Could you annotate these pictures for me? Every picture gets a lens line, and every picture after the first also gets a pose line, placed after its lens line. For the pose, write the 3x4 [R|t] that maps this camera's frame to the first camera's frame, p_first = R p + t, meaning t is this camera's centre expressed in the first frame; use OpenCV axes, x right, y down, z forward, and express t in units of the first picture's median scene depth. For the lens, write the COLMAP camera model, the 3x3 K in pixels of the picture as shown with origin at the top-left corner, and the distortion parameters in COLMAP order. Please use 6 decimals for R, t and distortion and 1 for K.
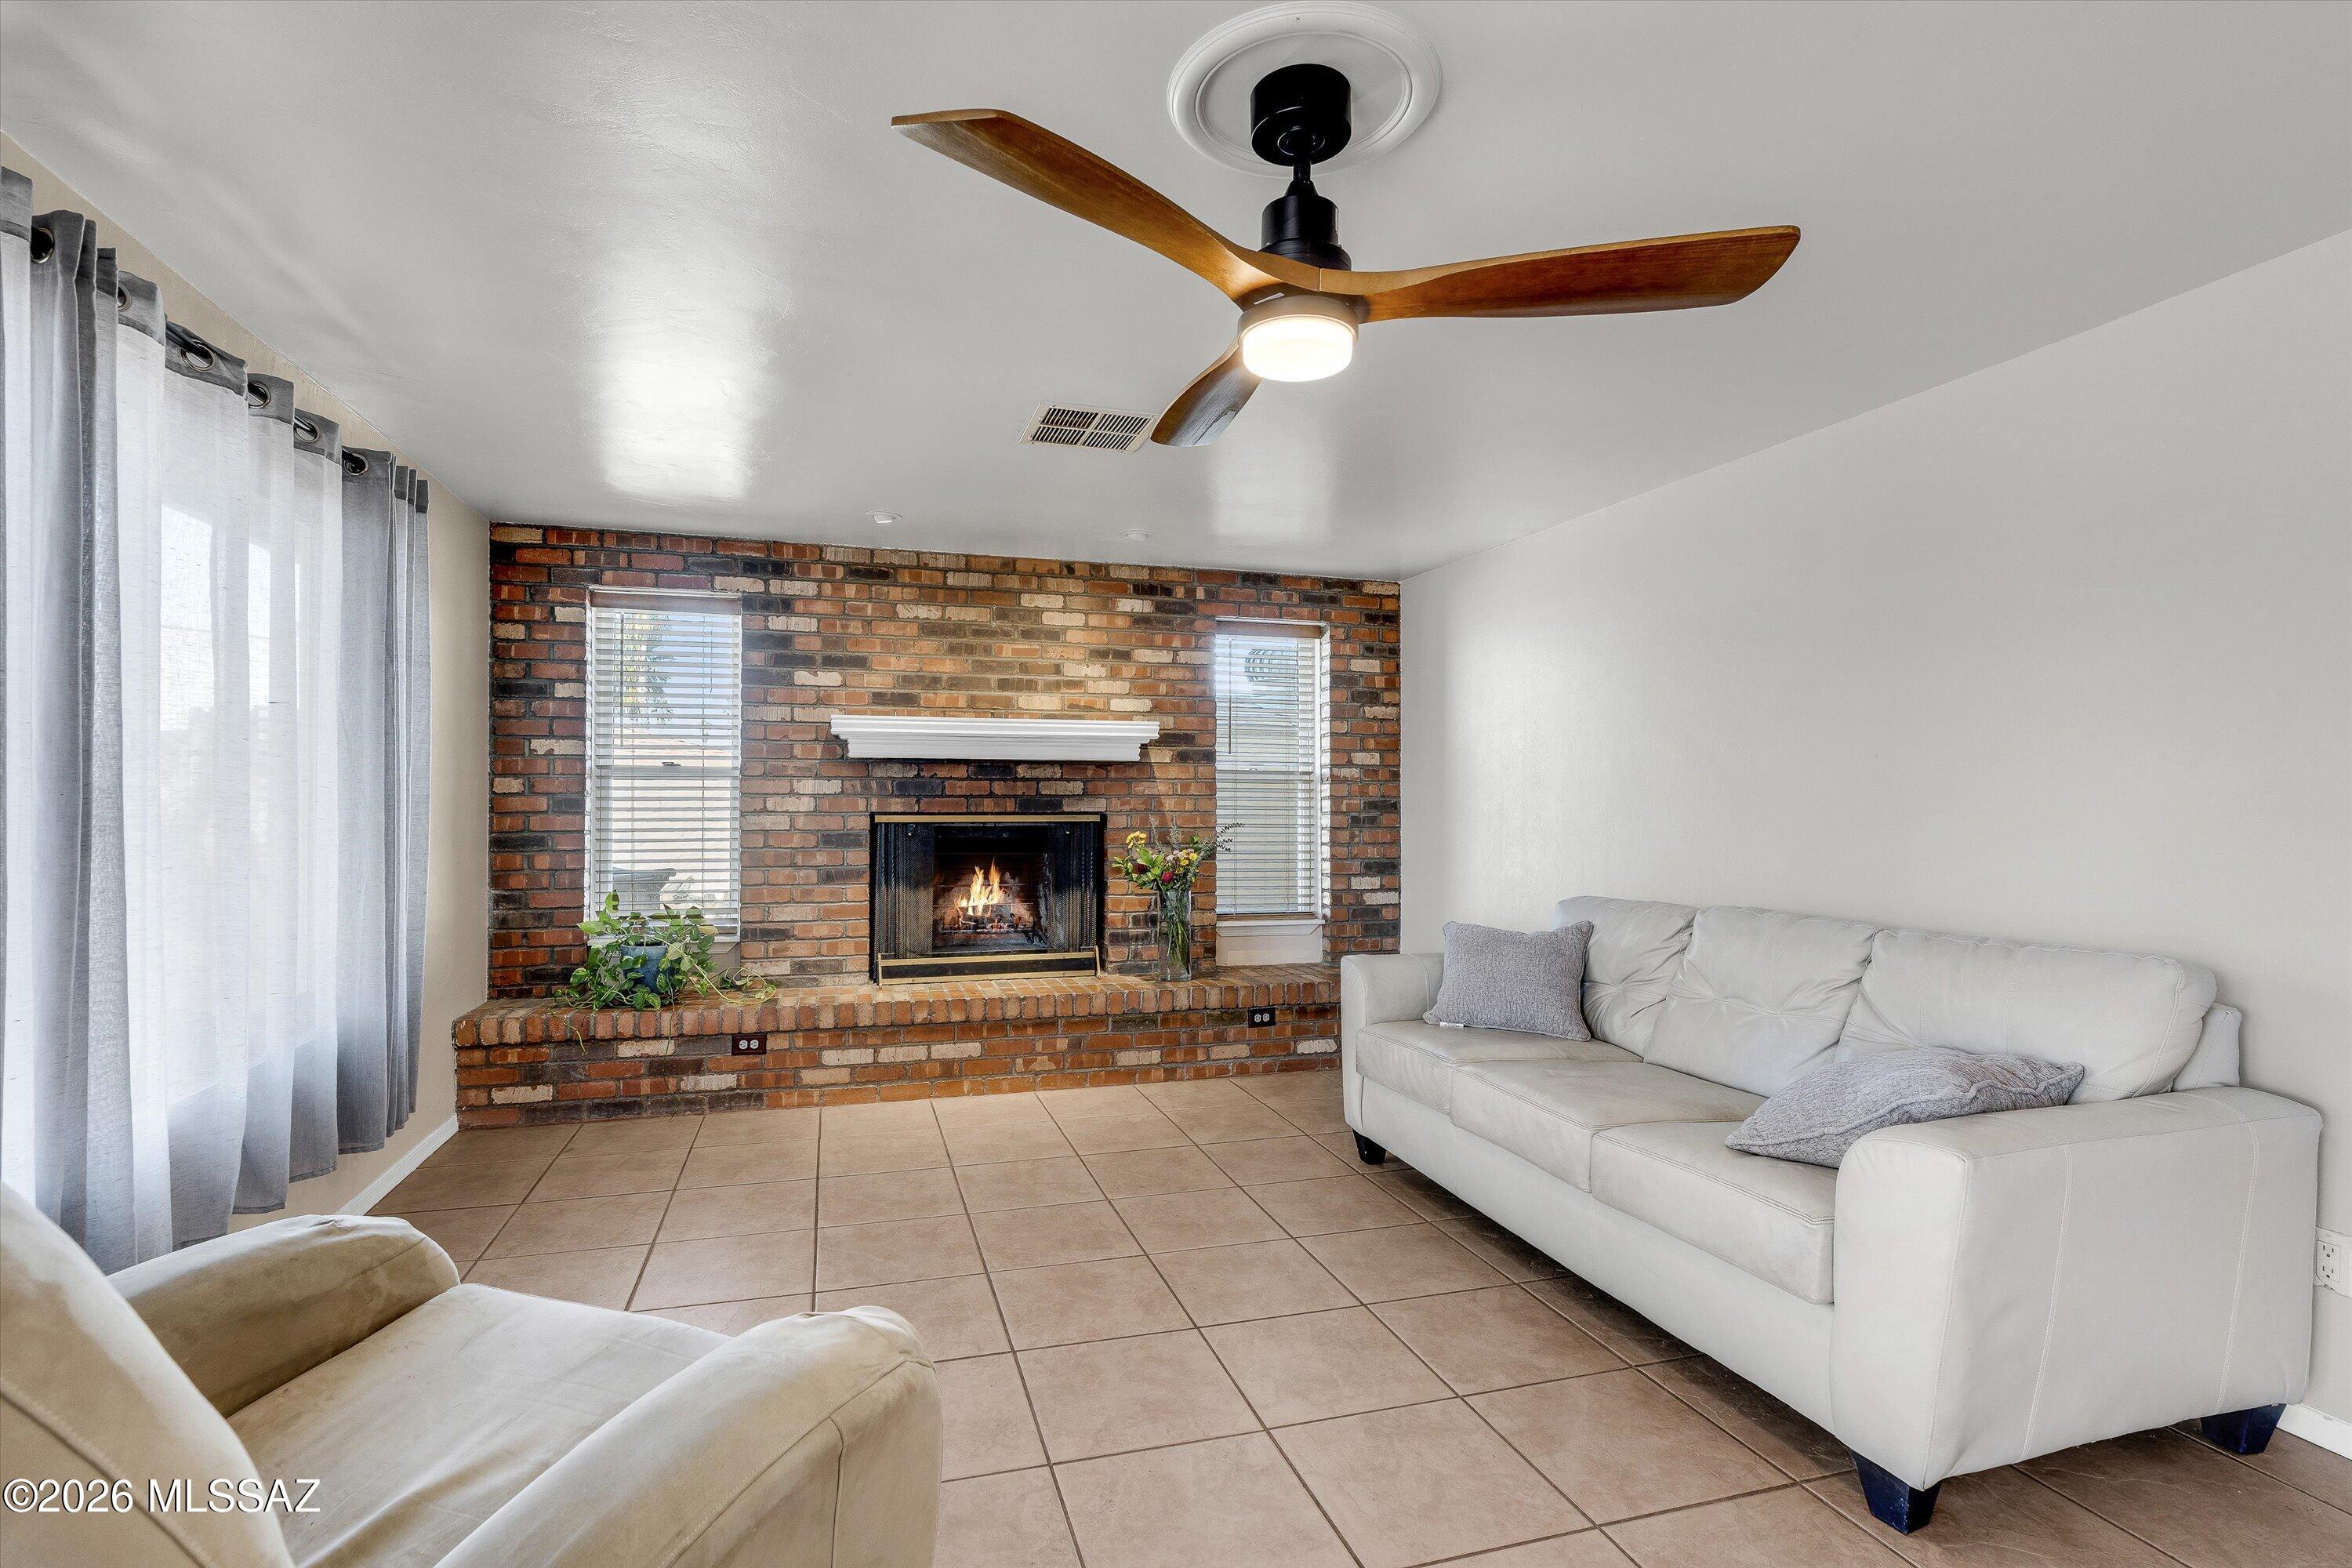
lens RADIAL K [[1086.6, 0, 1133.4], [0, 1086.6, 791.6], [0, 0, 1]] dist [-0.001810, 0.000005]
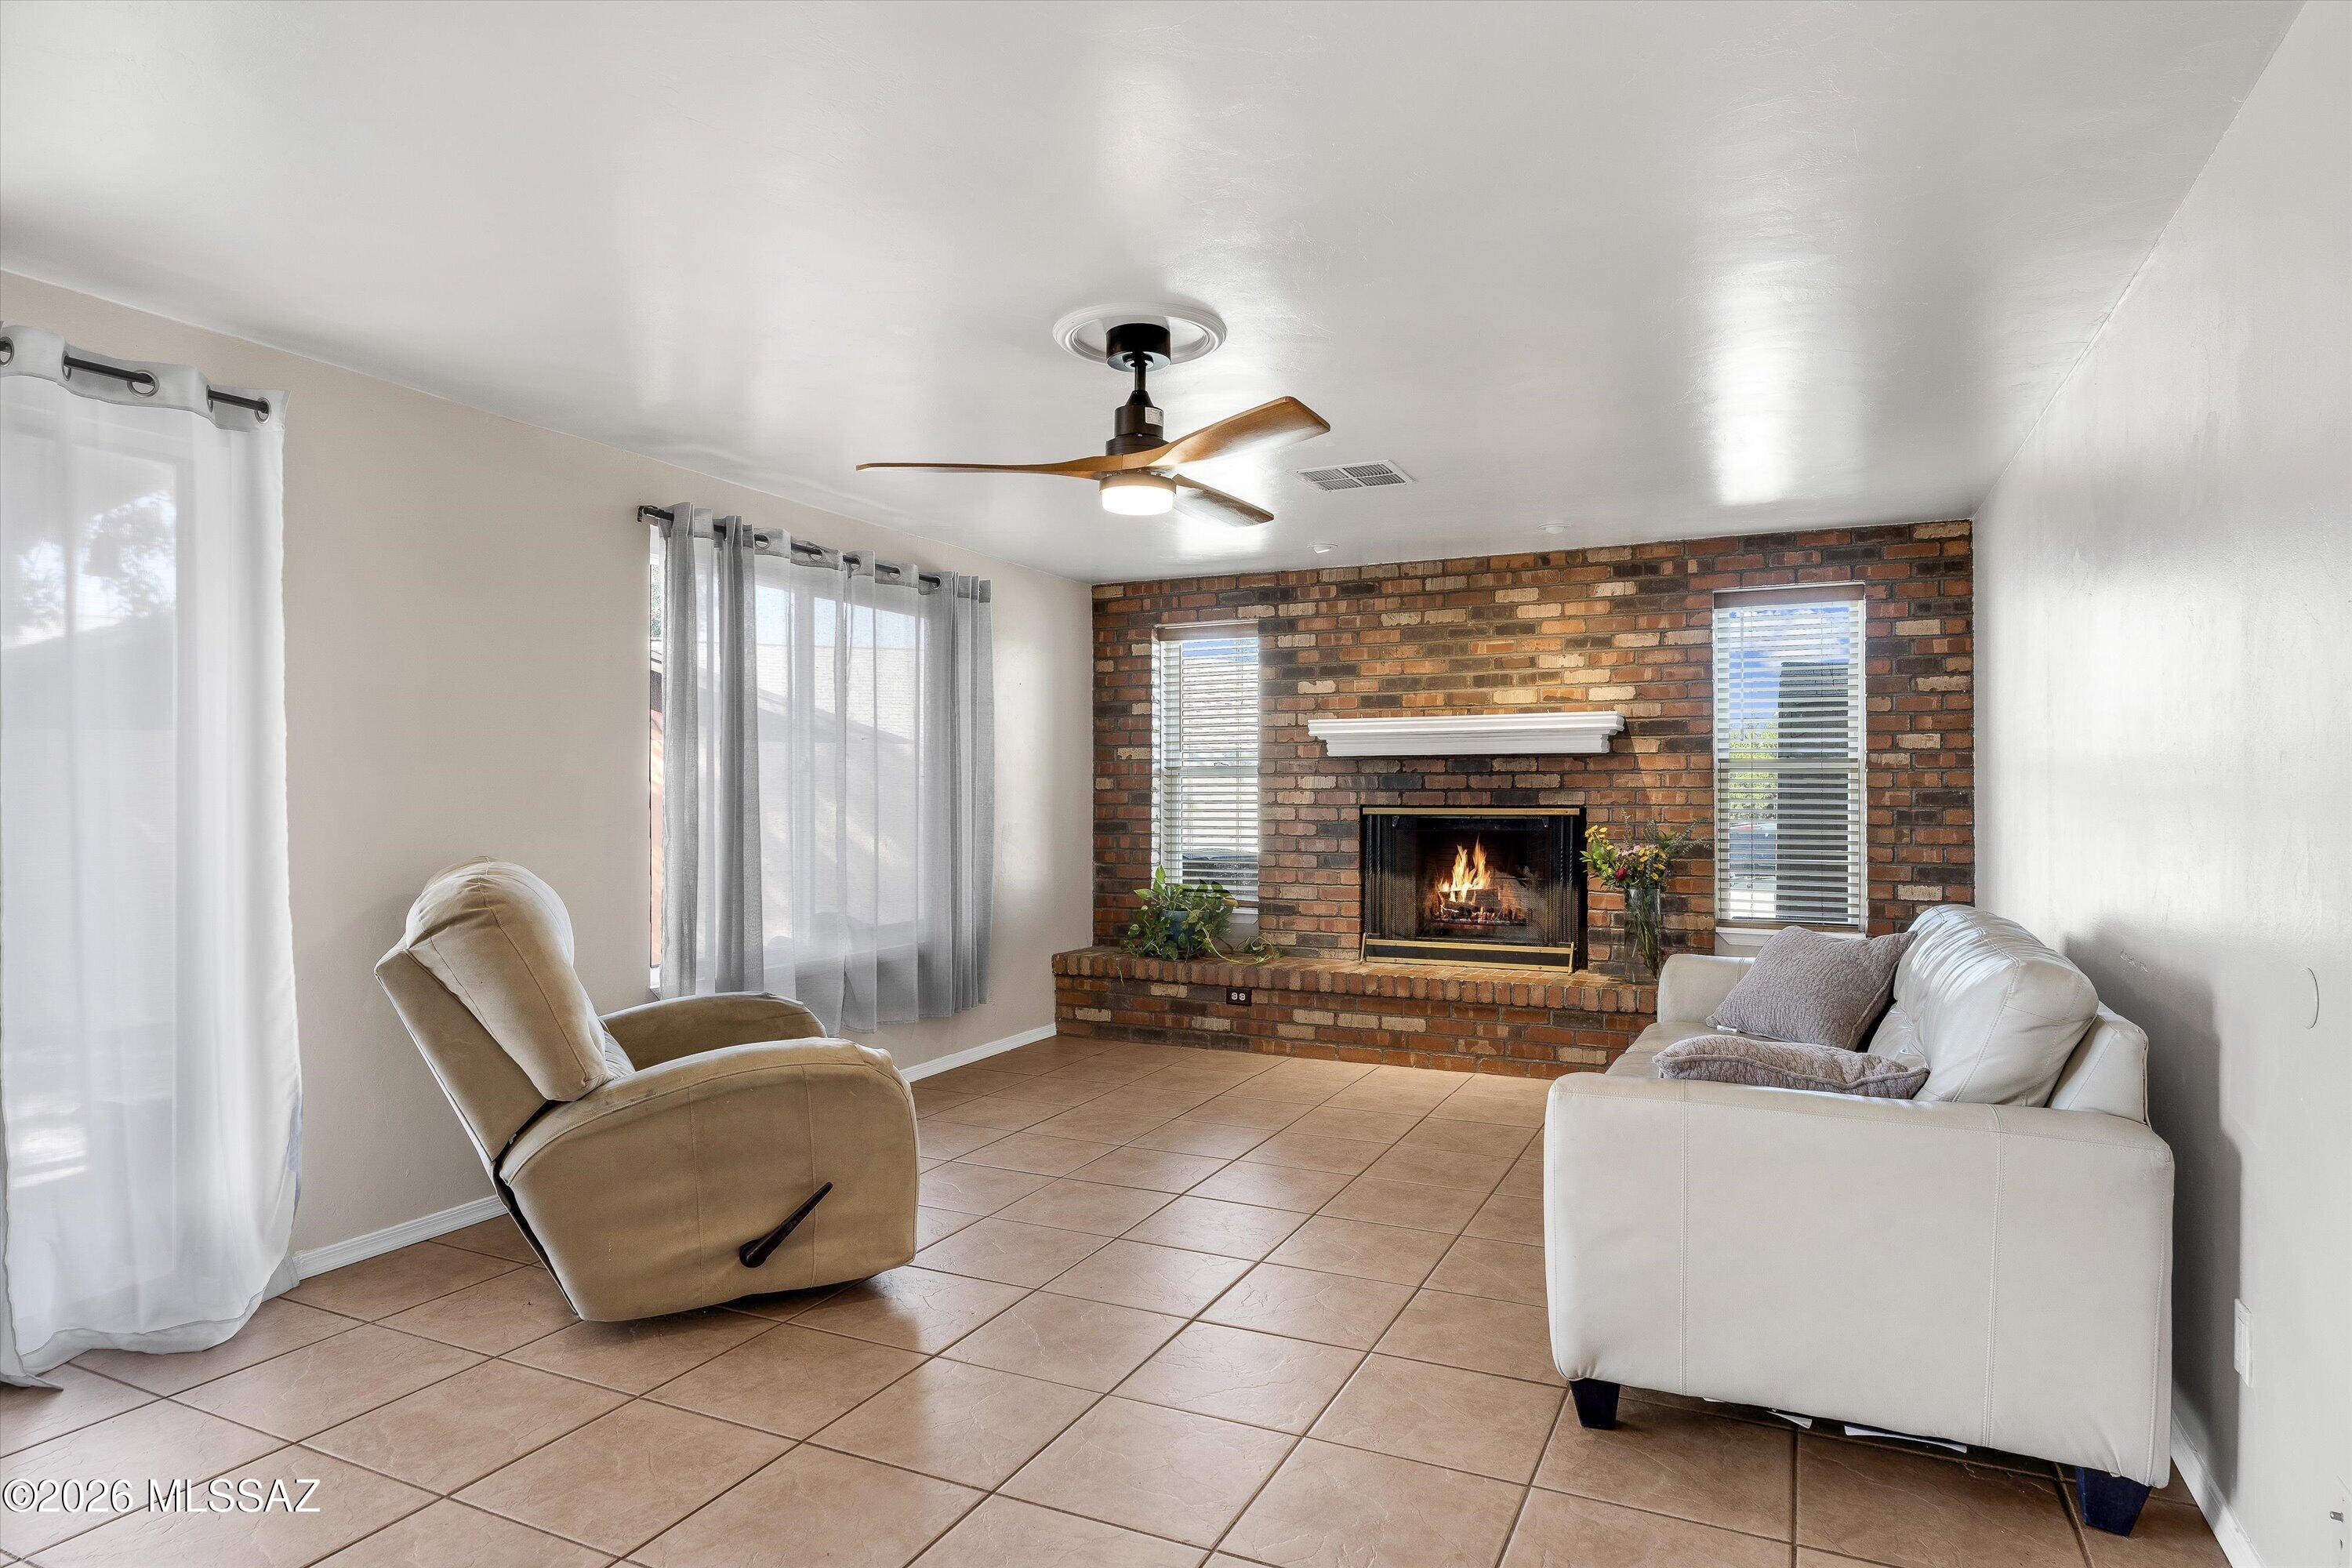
lens RADIAL K [[1313.1, 0, 1176.0], [0, 1313.1, 784.0], [0, 0, 1]] dist [0.002447, 0.000507]
pose [[0.753064, -0.008329, -0.657895, 0.492024], [0.008455, 0.999960, -0.002982, 0.000104], [0.657893, -0.003317, 0.753104, -0.128298]]
